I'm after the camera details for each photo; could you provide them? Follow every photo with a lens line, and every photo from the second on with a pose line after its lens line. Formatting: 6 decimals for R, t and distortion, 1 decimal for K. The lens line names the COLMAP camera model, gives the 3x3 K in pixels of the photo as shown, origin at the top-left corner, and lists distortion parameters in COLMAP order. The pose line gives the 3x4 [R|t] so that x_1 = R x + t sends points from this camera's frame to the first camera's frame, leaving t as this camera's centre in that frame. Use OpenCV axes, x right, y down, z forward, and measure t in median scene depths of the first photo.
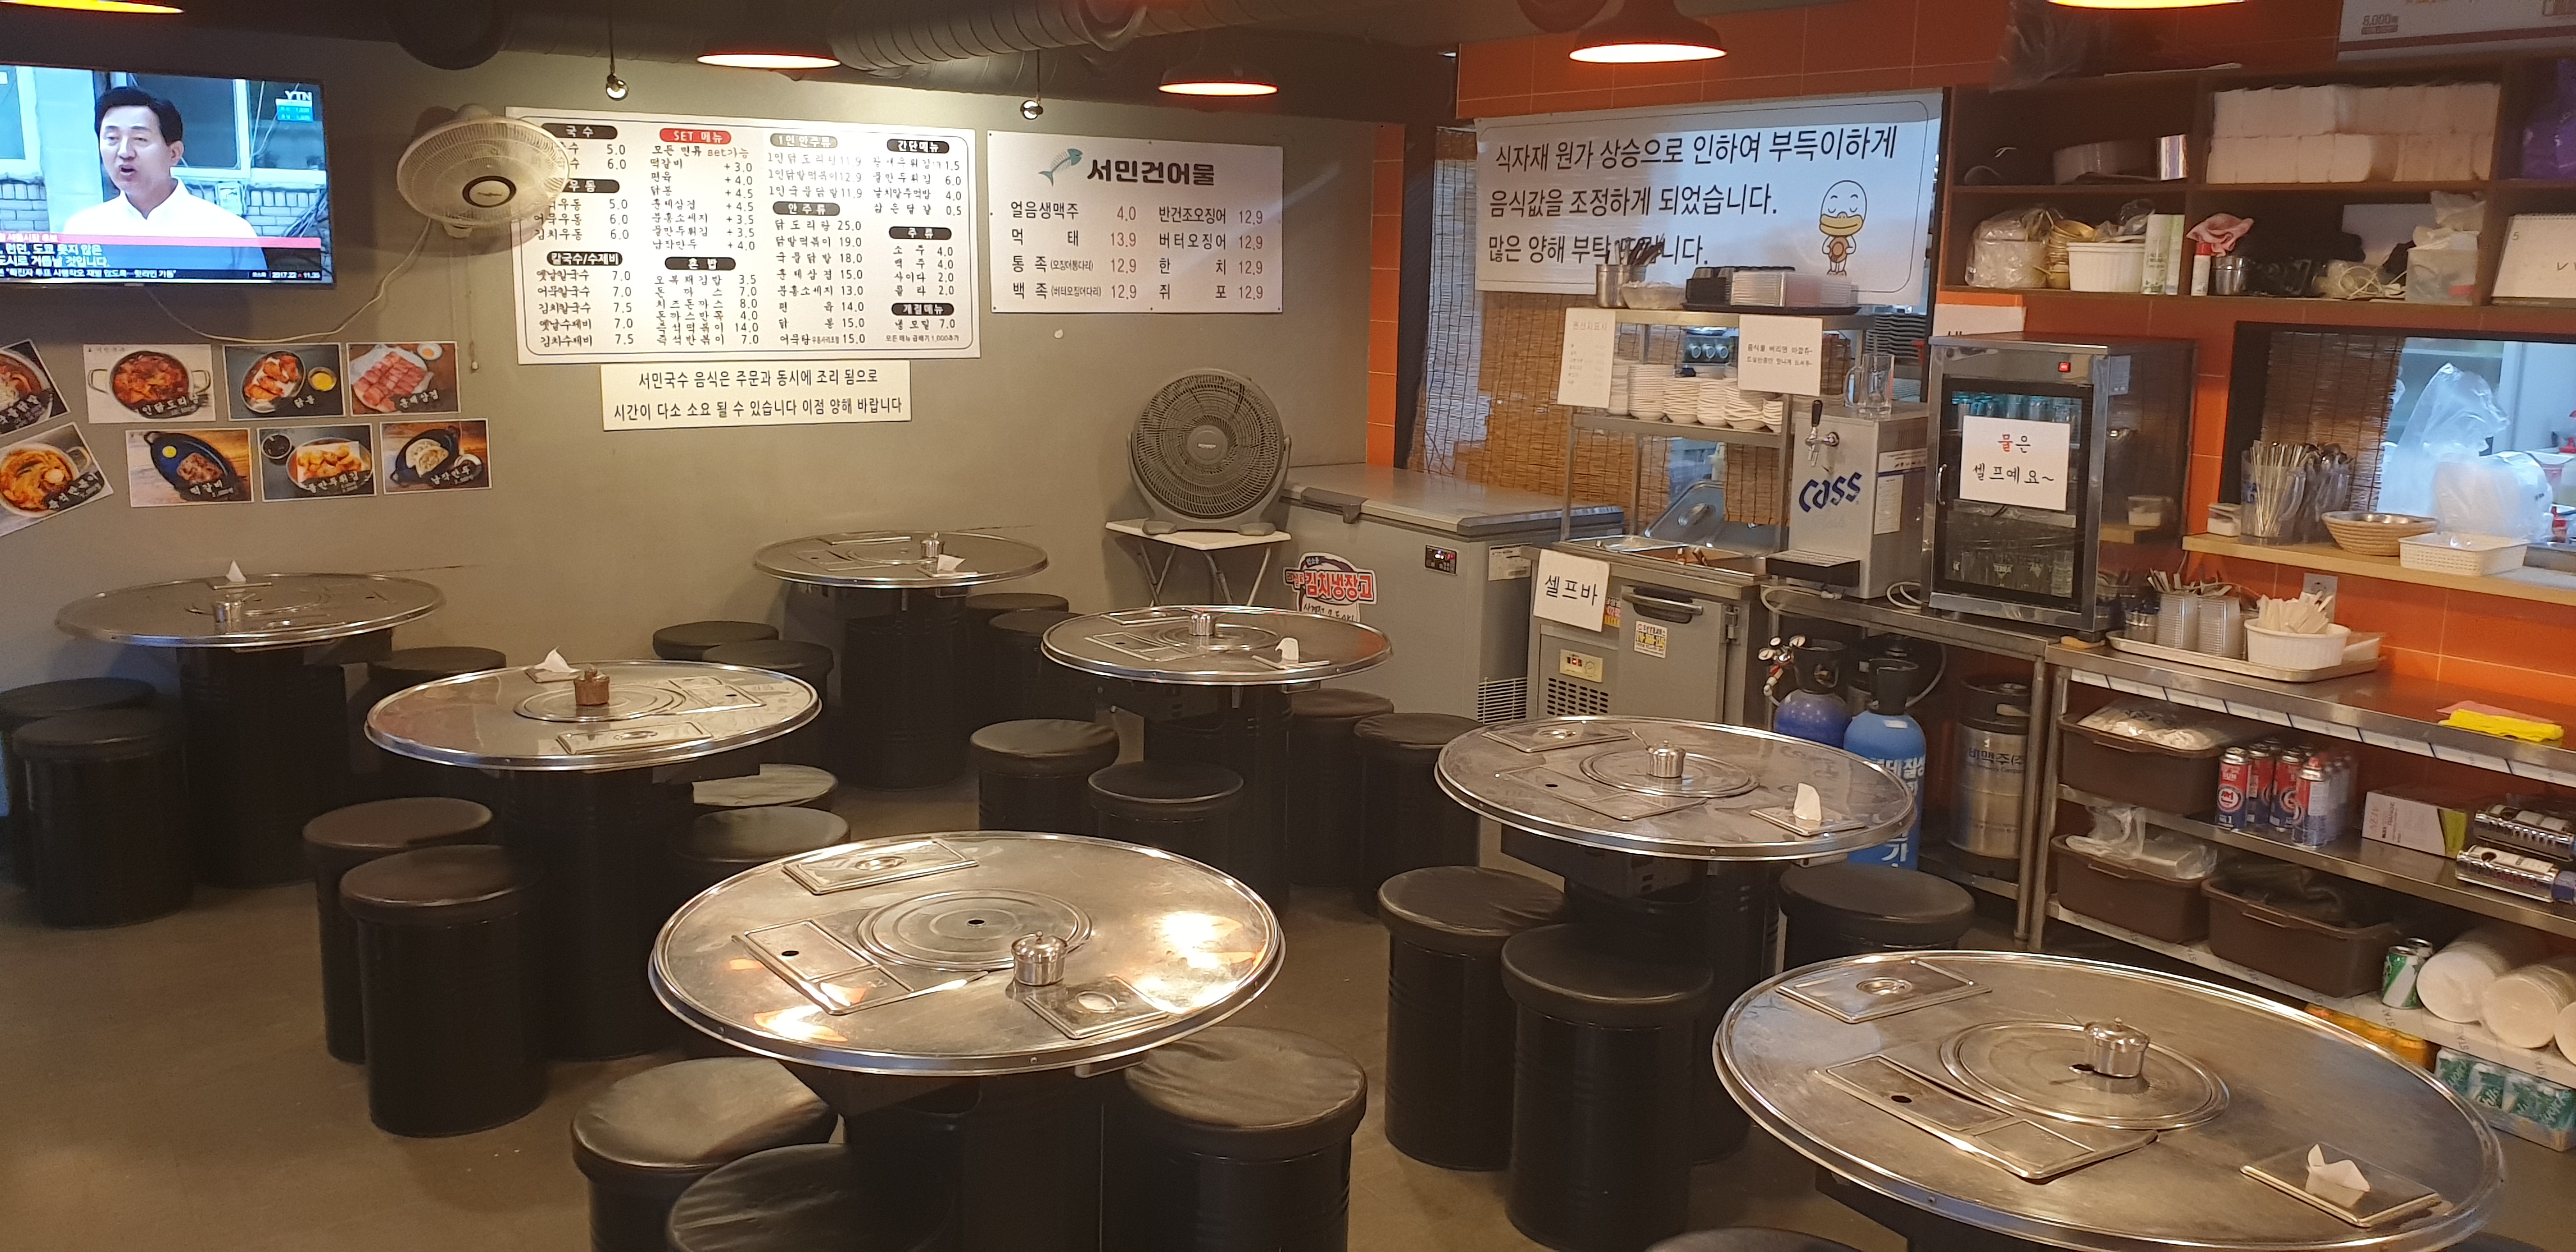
lens RADIAL K [[2006.8, 0, 1288.0], [0, 2006.8, 626.0], [0, 0, 1]] dist [0.001542, 0.002255]
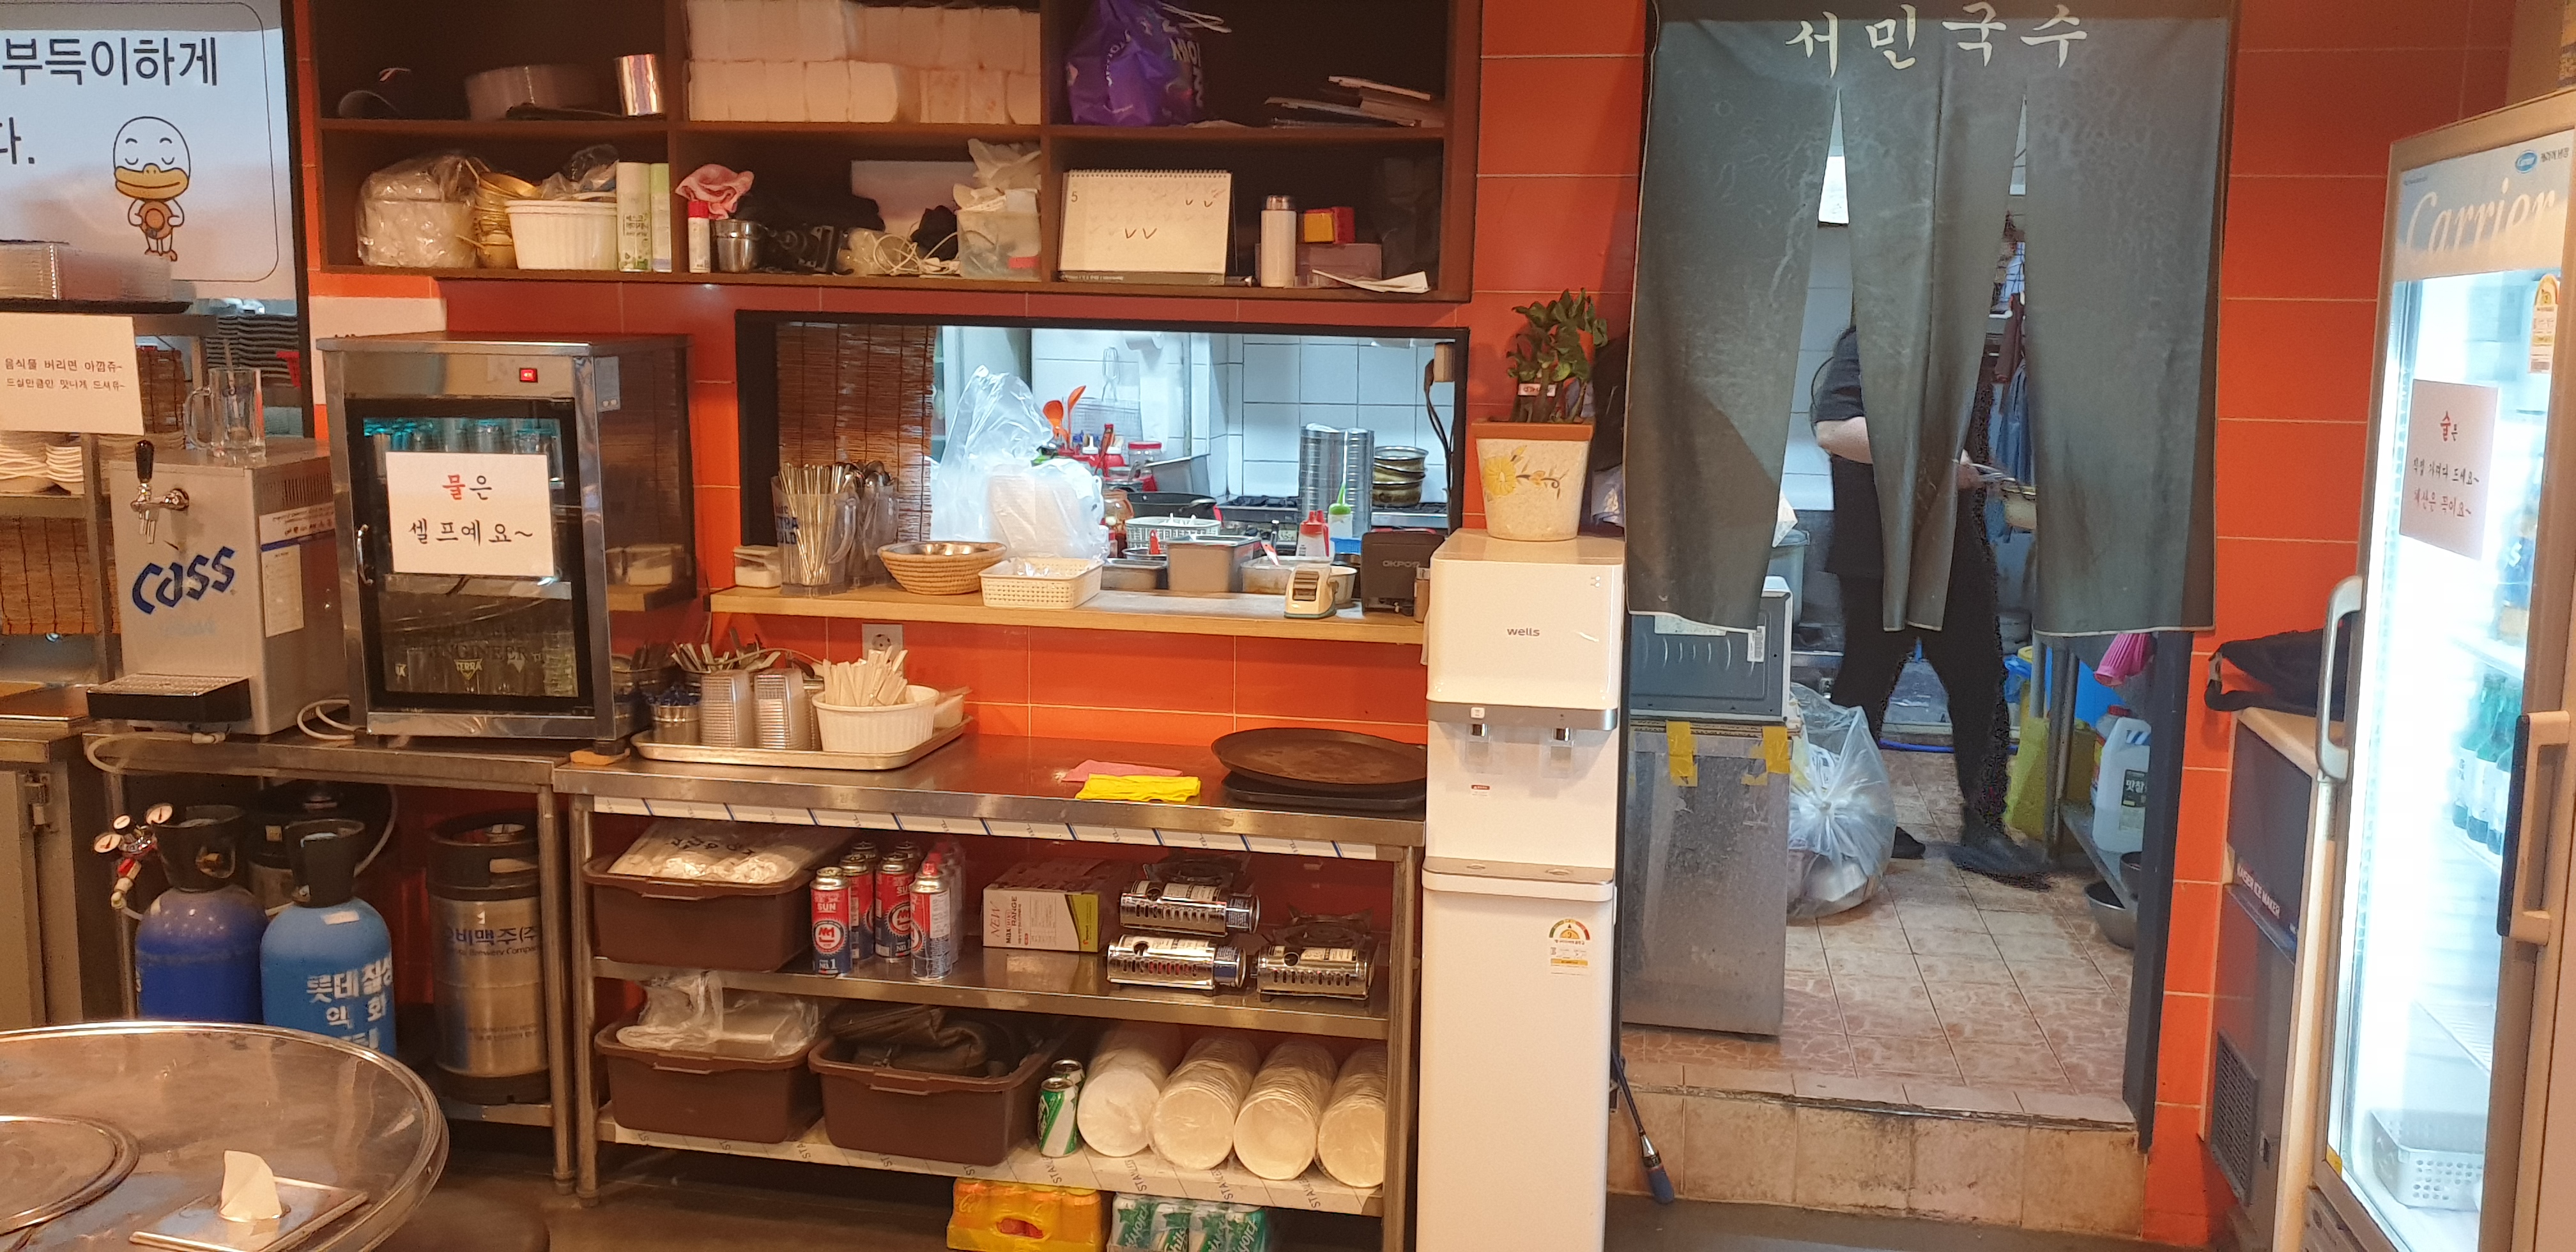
lens RADIAL K [[1998.5, 0, 1294.5], [0, 1998.5, 576.1], [0, 0, 1]] dist [0.085712, -0.166899]
pose [[0.707233, -0.099258, 0.699978, 0.072311], [0.128043, 0.991705, 0.011255, -0.031748], [-0.695289, 0.081668, 0.714076, 0.305889]]
